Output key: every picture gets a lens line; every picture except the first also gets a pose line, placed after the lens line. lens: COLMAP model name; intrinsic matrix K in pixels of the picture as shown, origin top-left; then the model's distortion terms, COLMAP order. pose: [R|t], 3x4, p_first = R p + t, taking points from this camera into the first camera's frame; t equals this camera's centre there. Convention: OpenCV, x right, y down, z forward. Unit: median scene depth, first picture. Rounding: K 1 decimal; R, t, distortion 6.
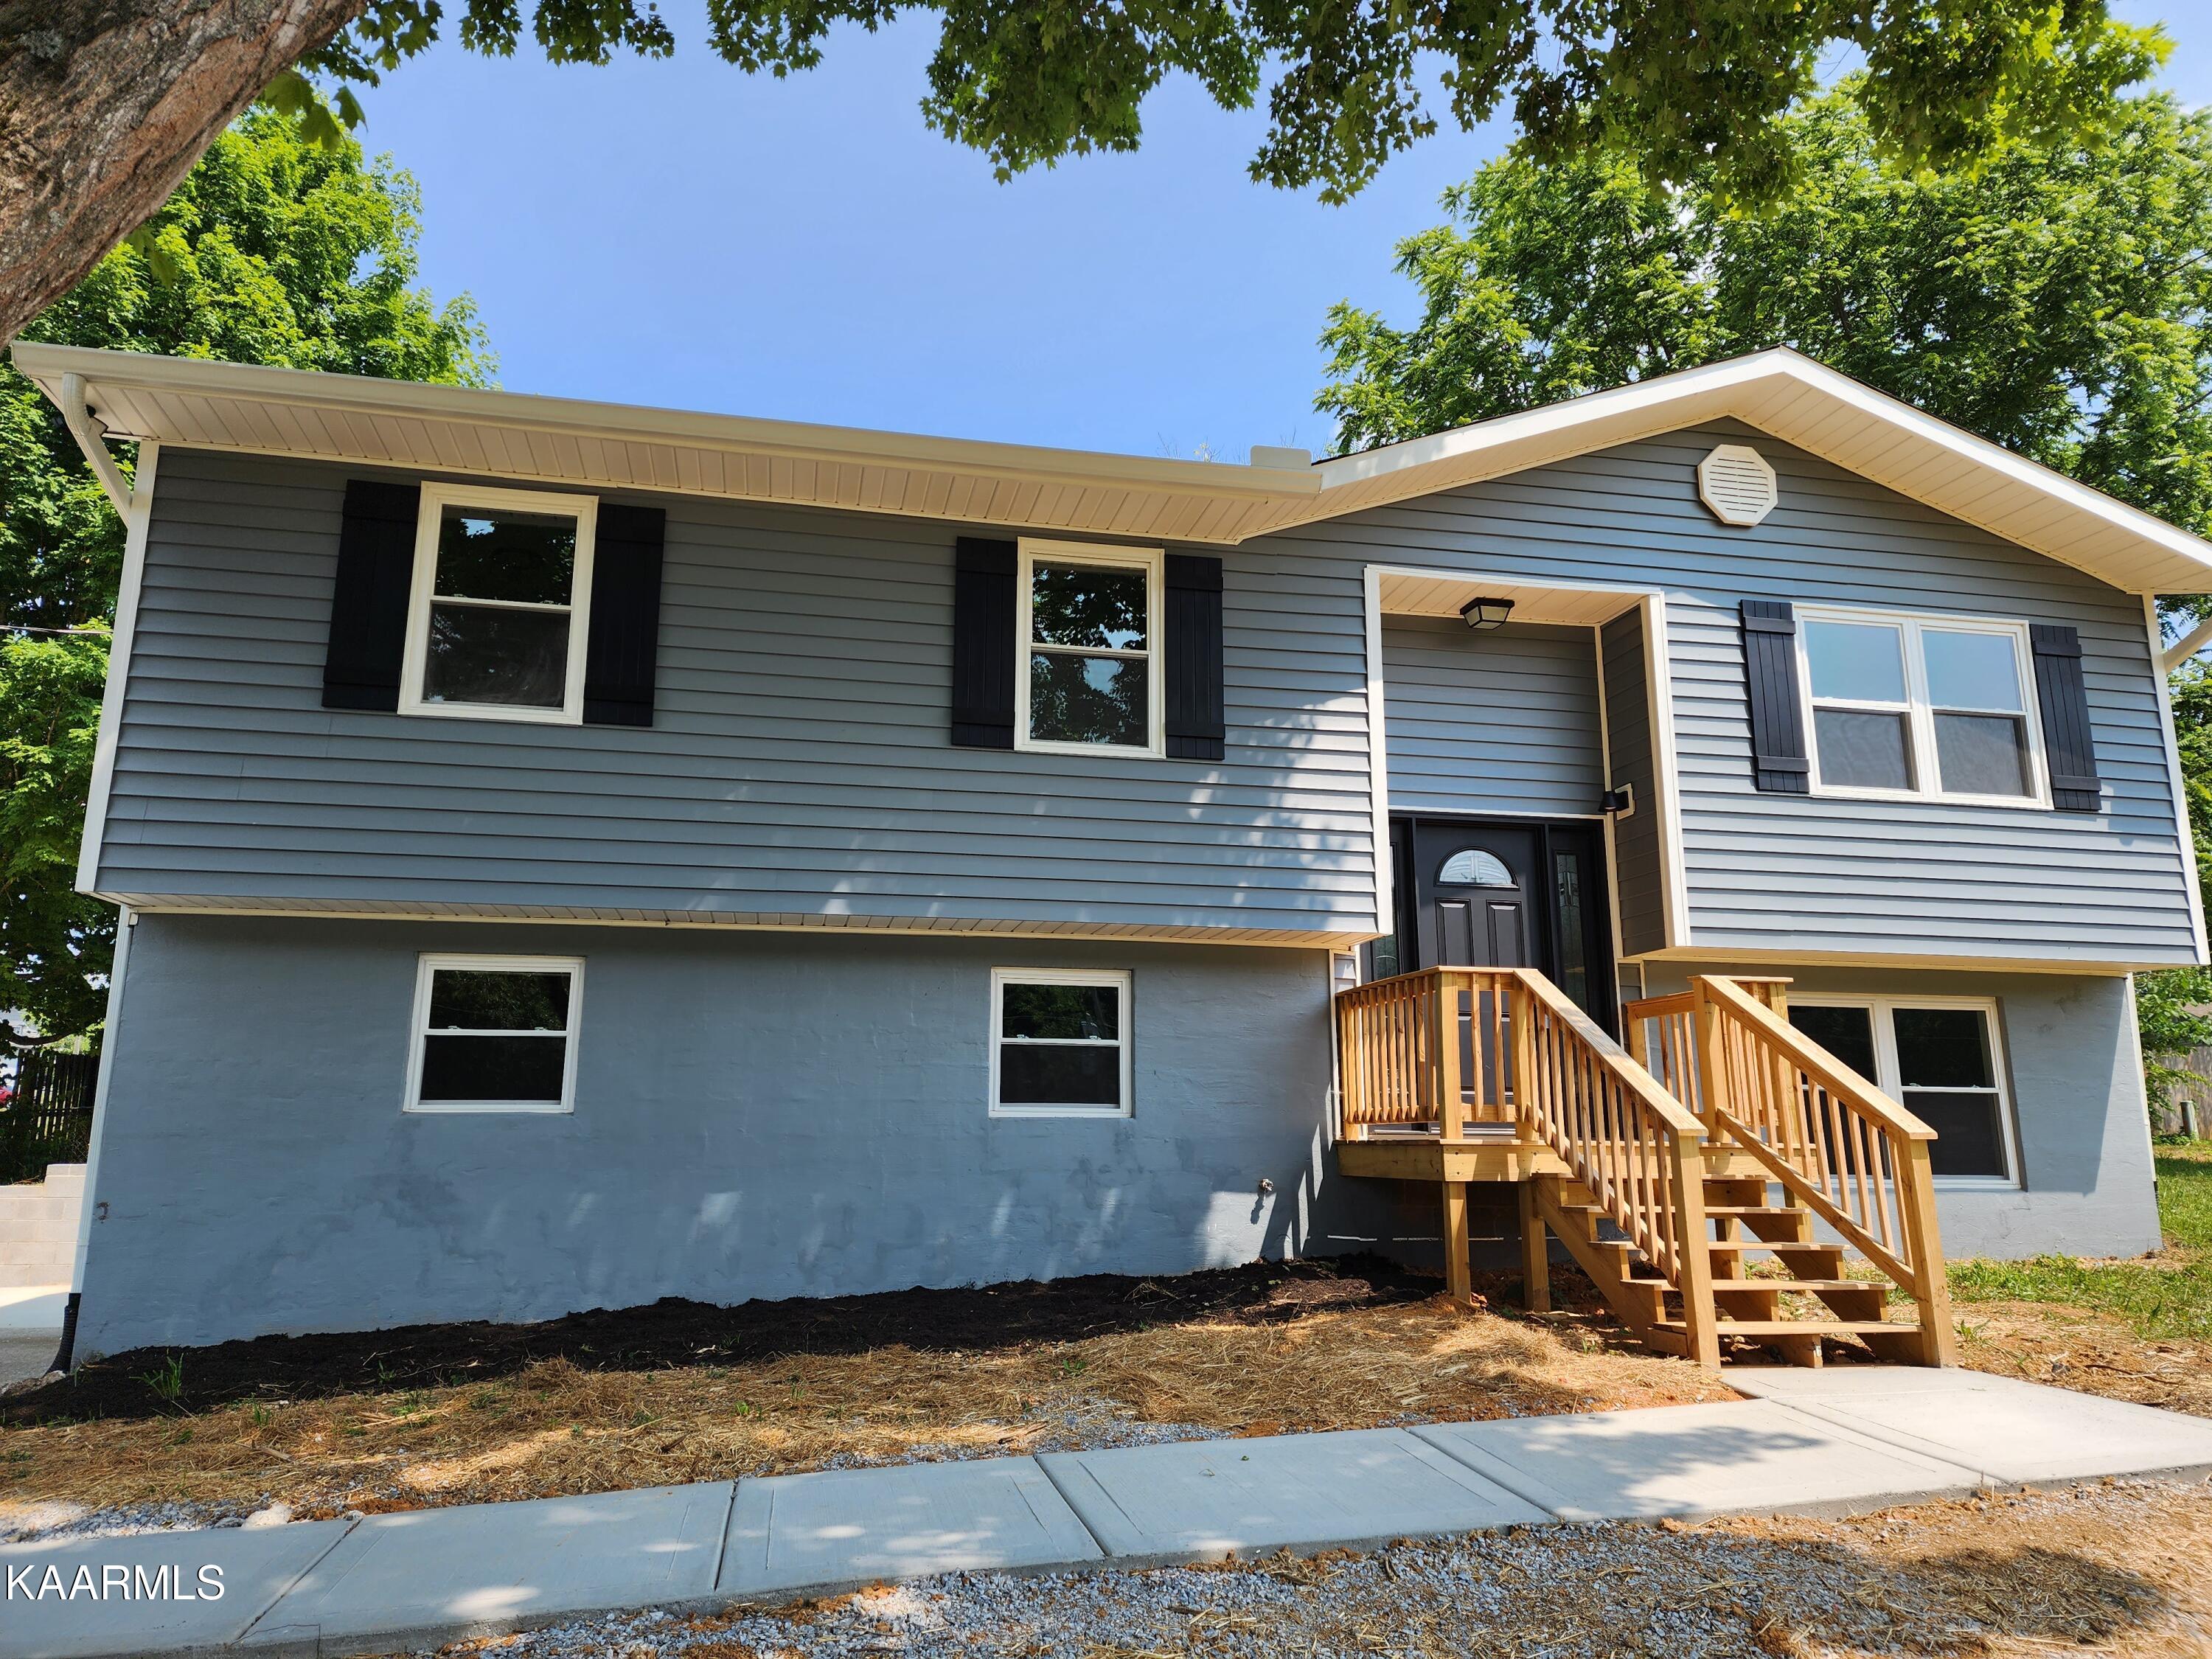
lens RADIAL K [[1471.9, 0, 1106.0], [0, 1471.9, 829.5], [0, 0, 1]] dist [0.071493, -0.049958]
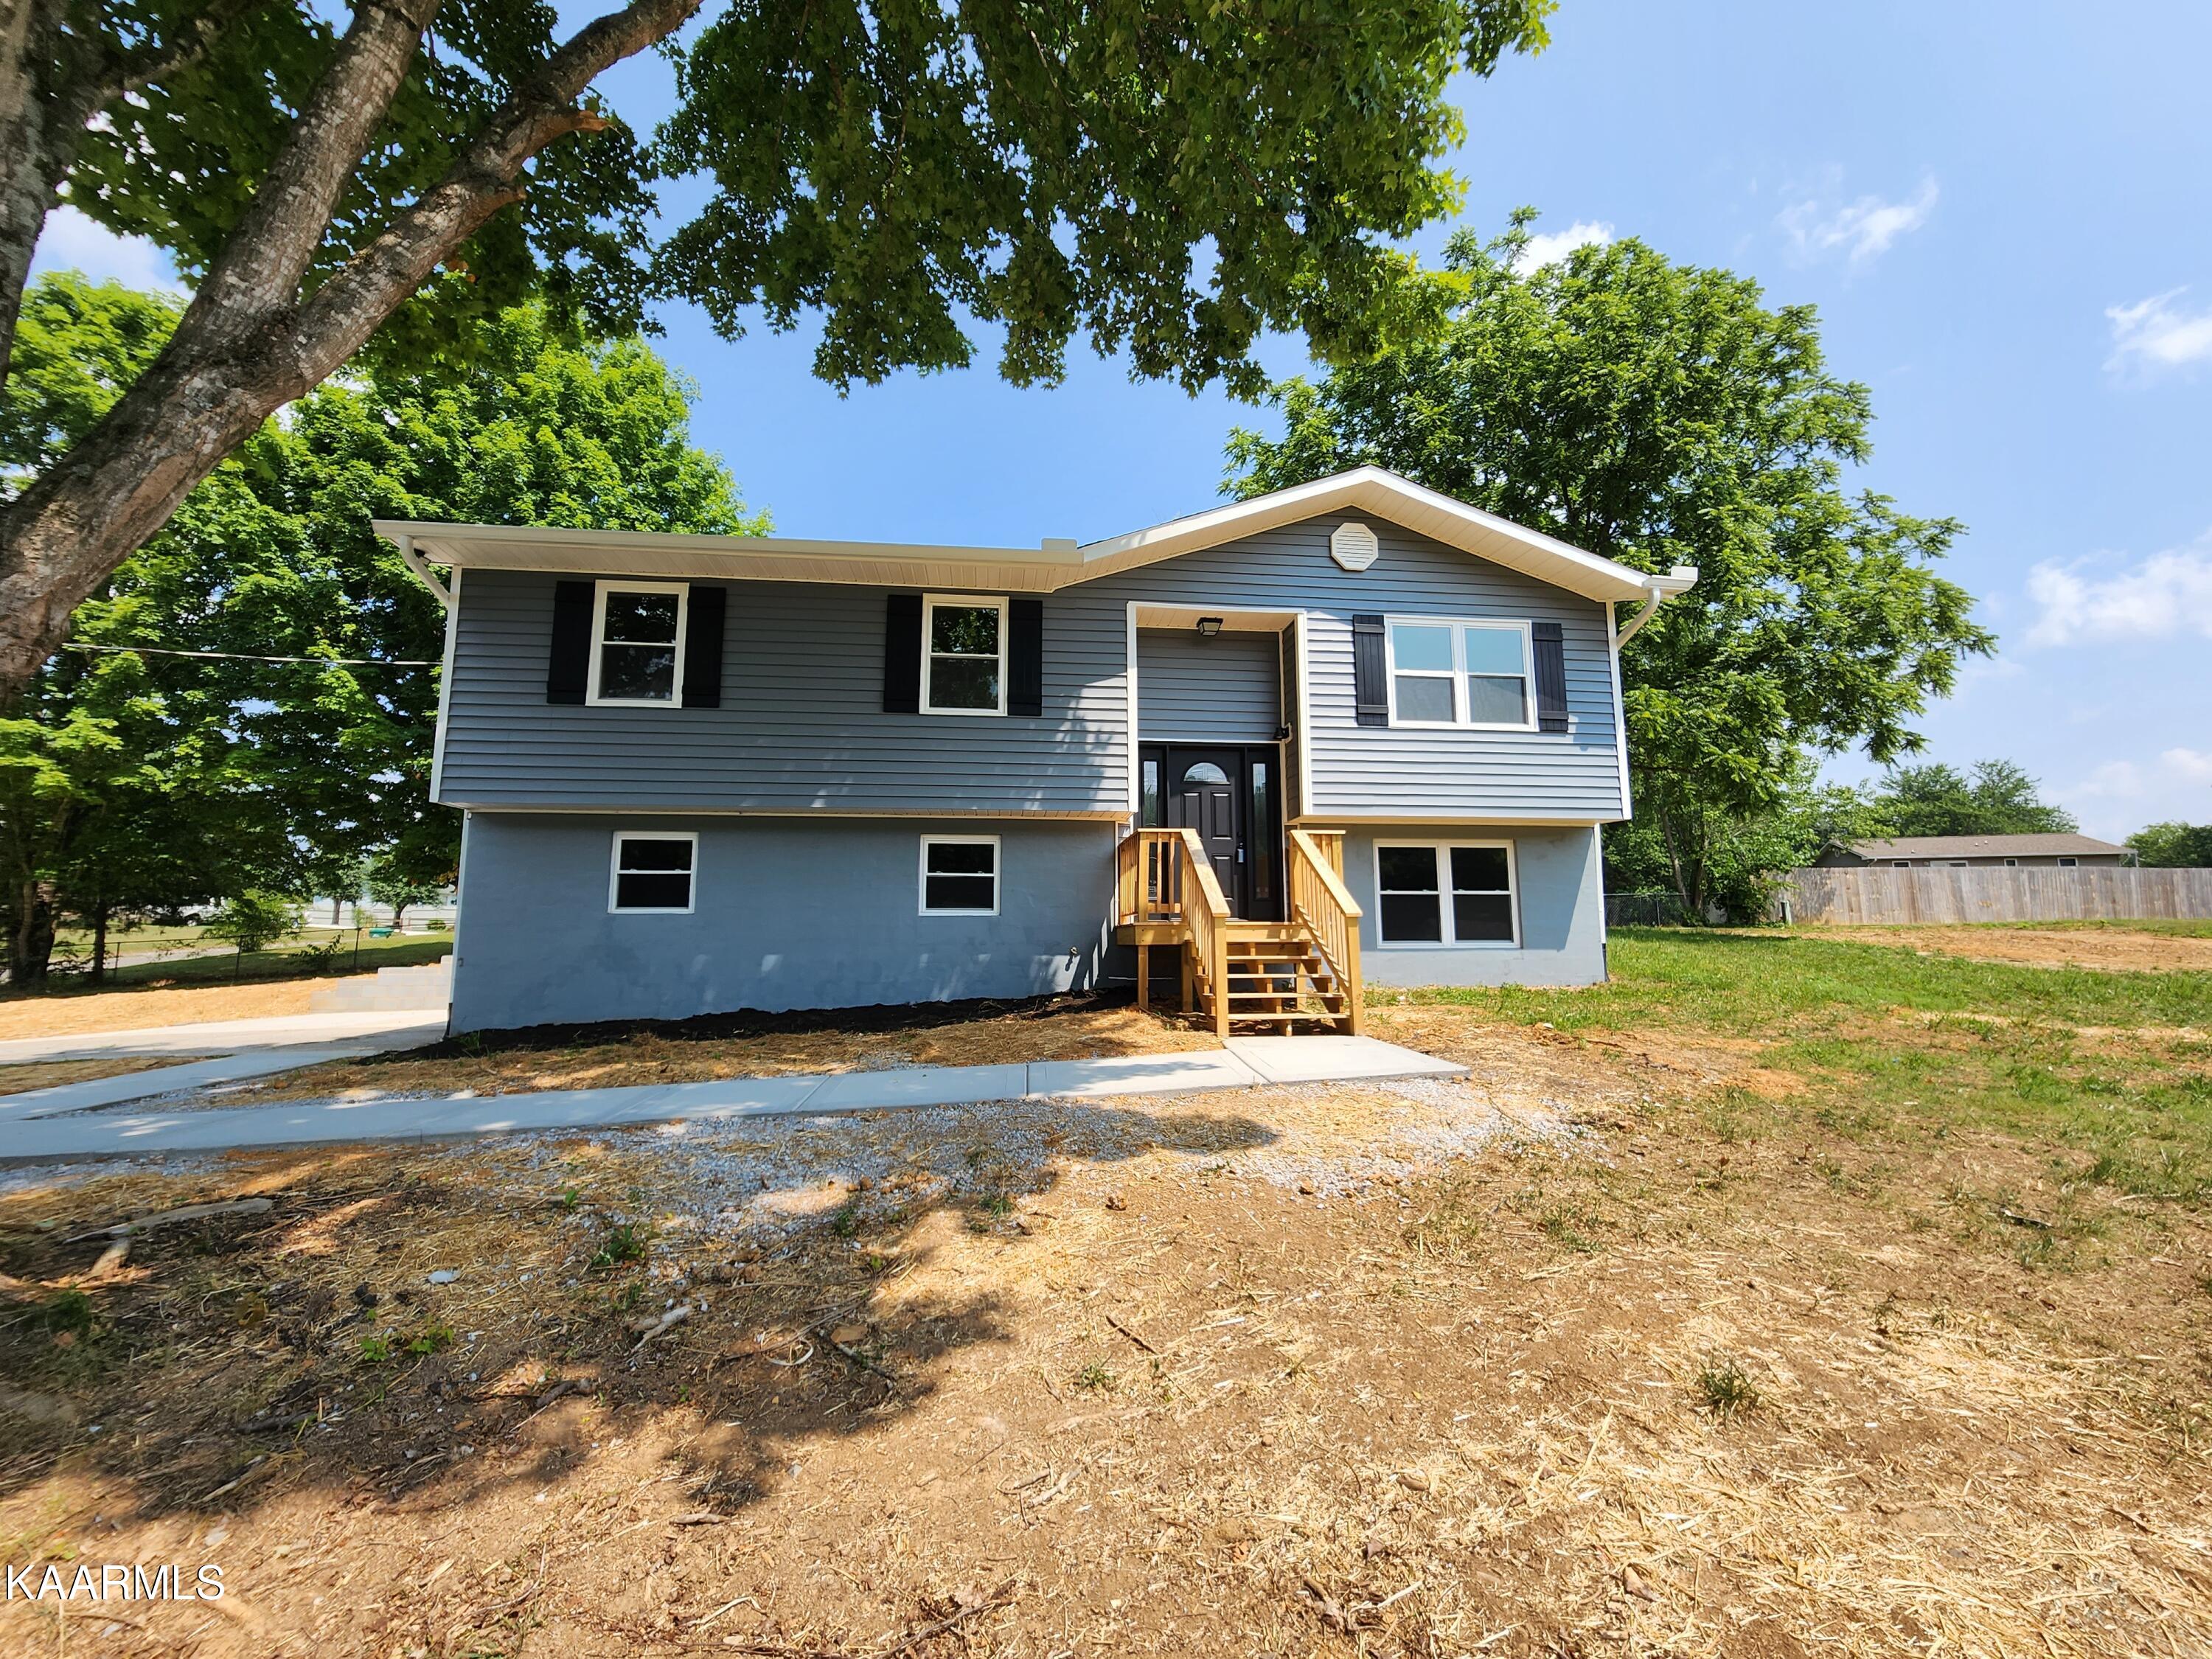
lens RADIAL K [[905.2, 0, 1111.1], [0, 905.2, 823.4], [0, 0, 1]] dist [-0.003410, -0.000589]
pose [[0.996619, -0.018352, -0.080090, 0.237049], [0.024676, 0.996593, 0.078701, -0.001903], [0.078373, -0.080411, 0.993676, -0.086143]]
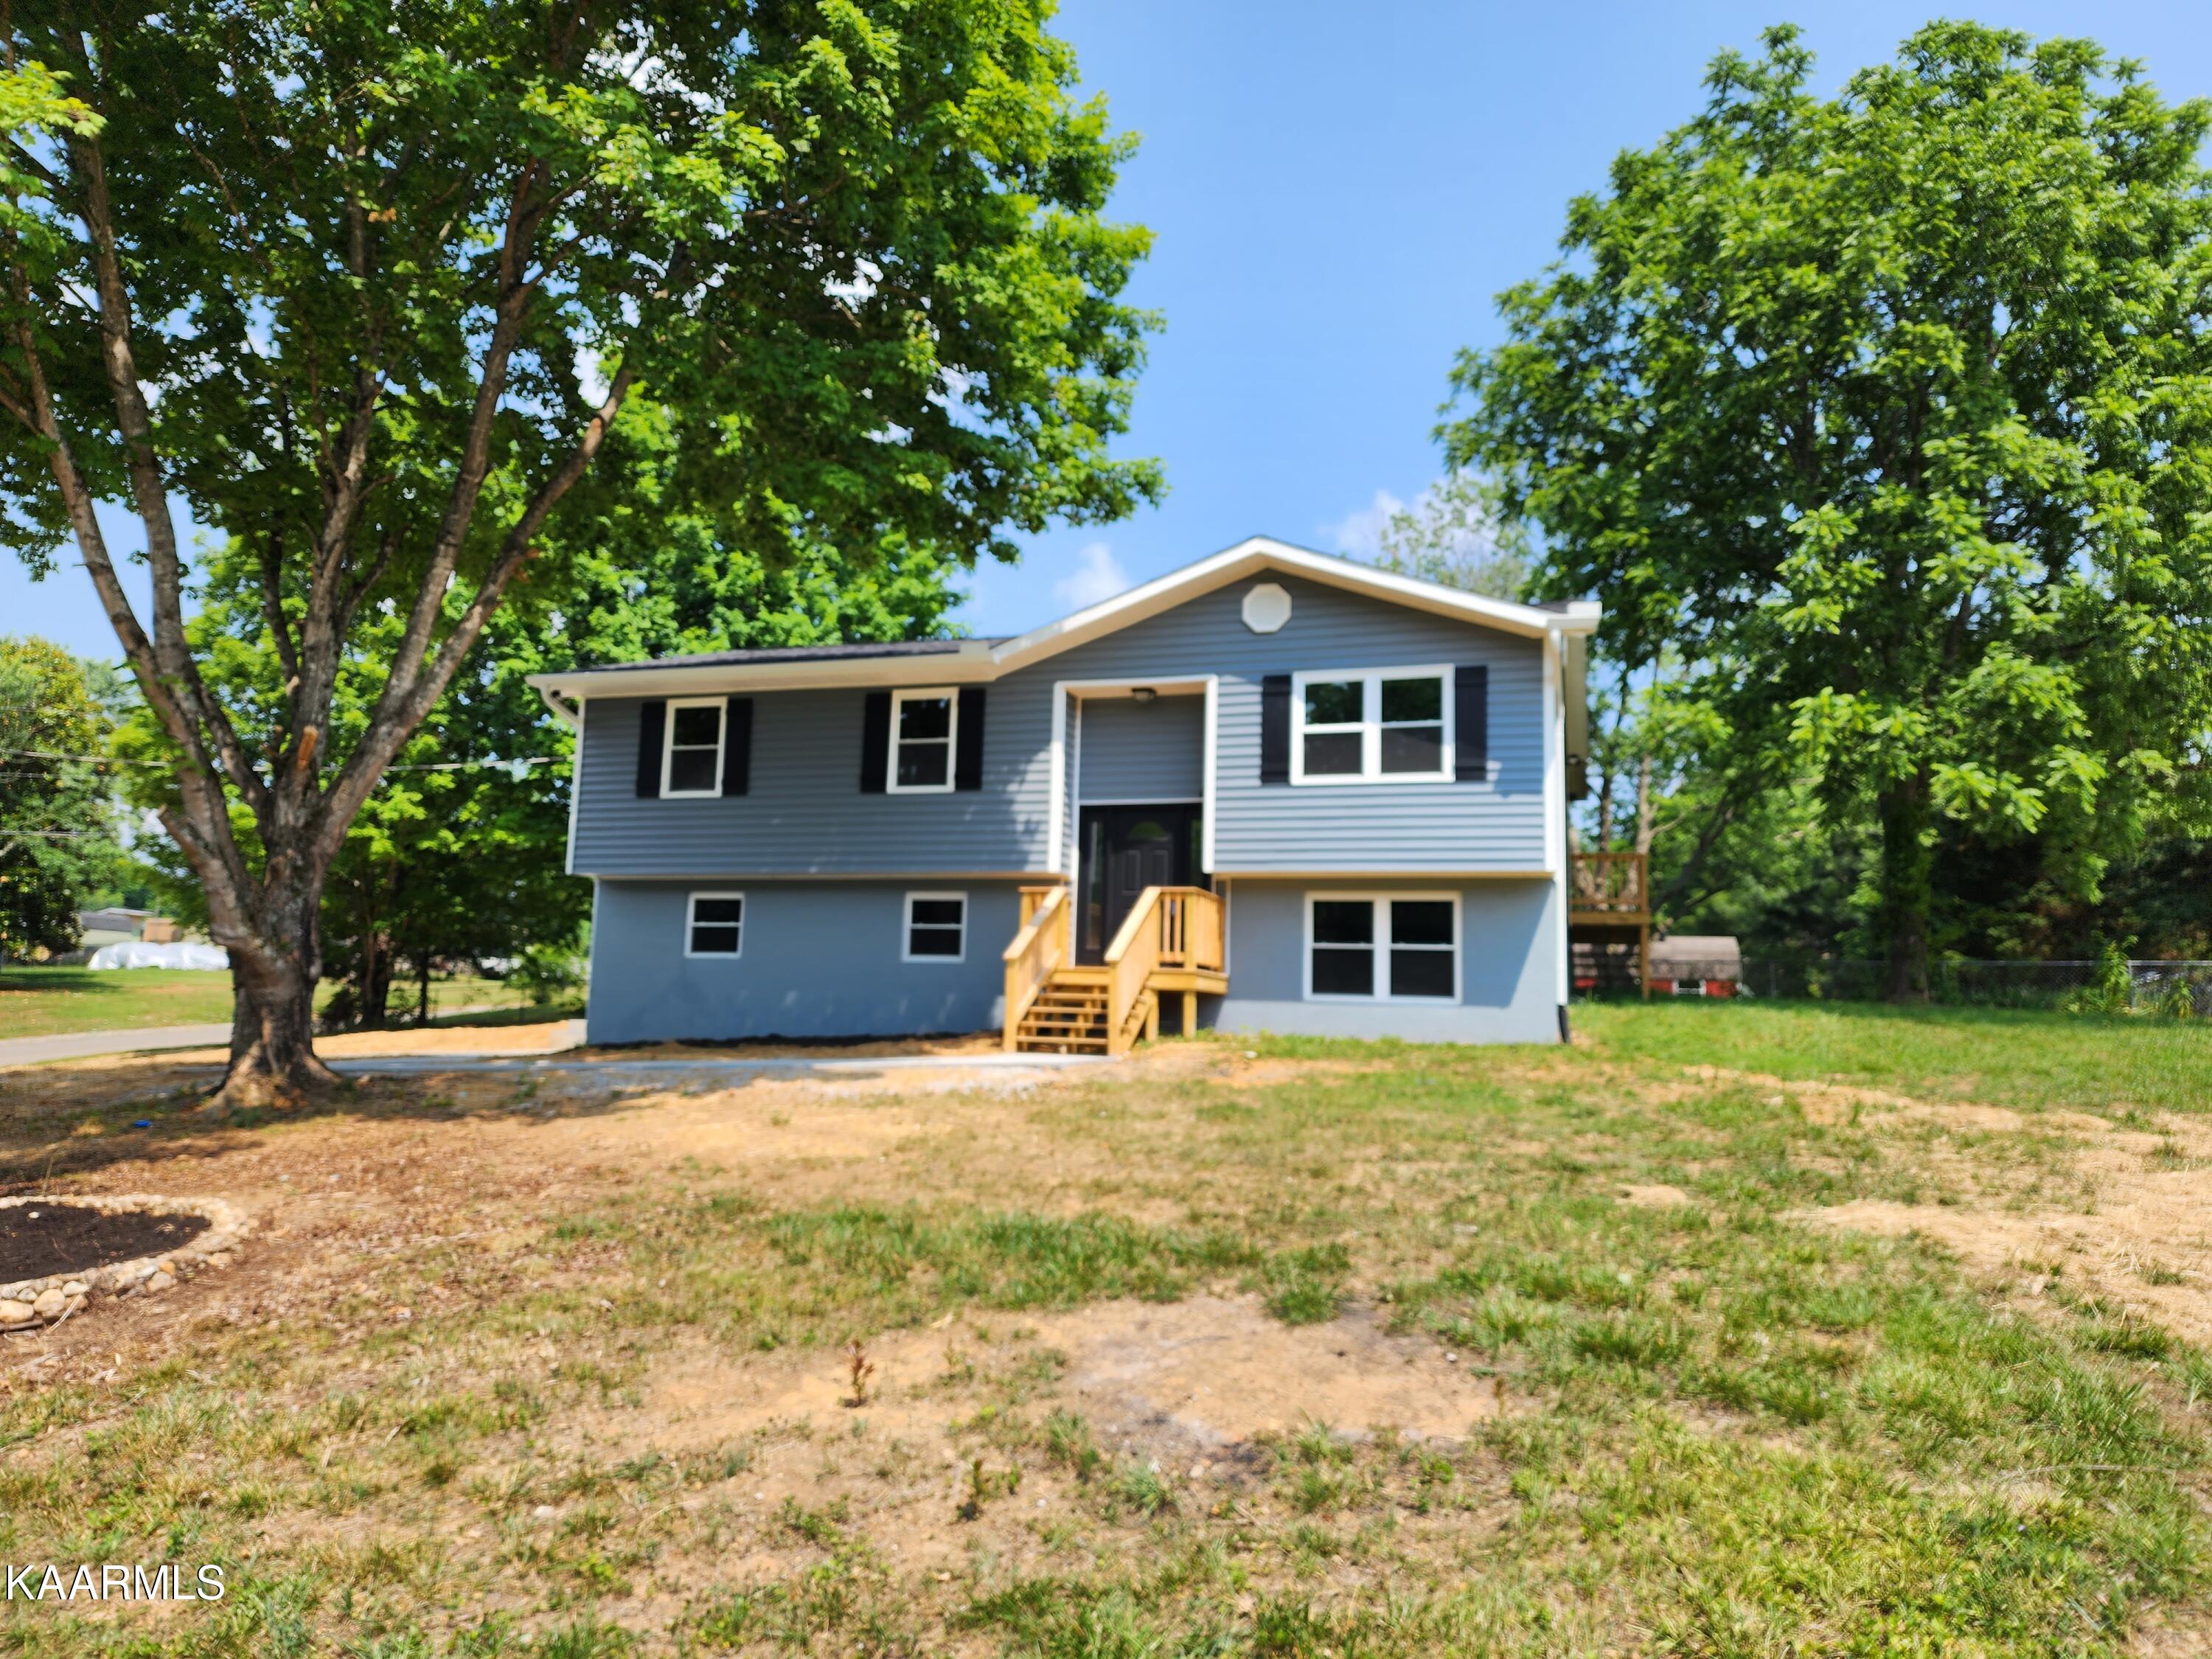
lens RADIAL K [[1504.6, 0, 1084.9], [0, 1504.6, 835.6], [0, 0, 1]] dist [0.053299, -0.001807]
pose [[0.863673, -0.042021, -0.502299, 1.198331], [0.078424, 0.995586, 0.051557, -0.076582], [0.497915, -0.083920, 0.863156, -0.713927]]
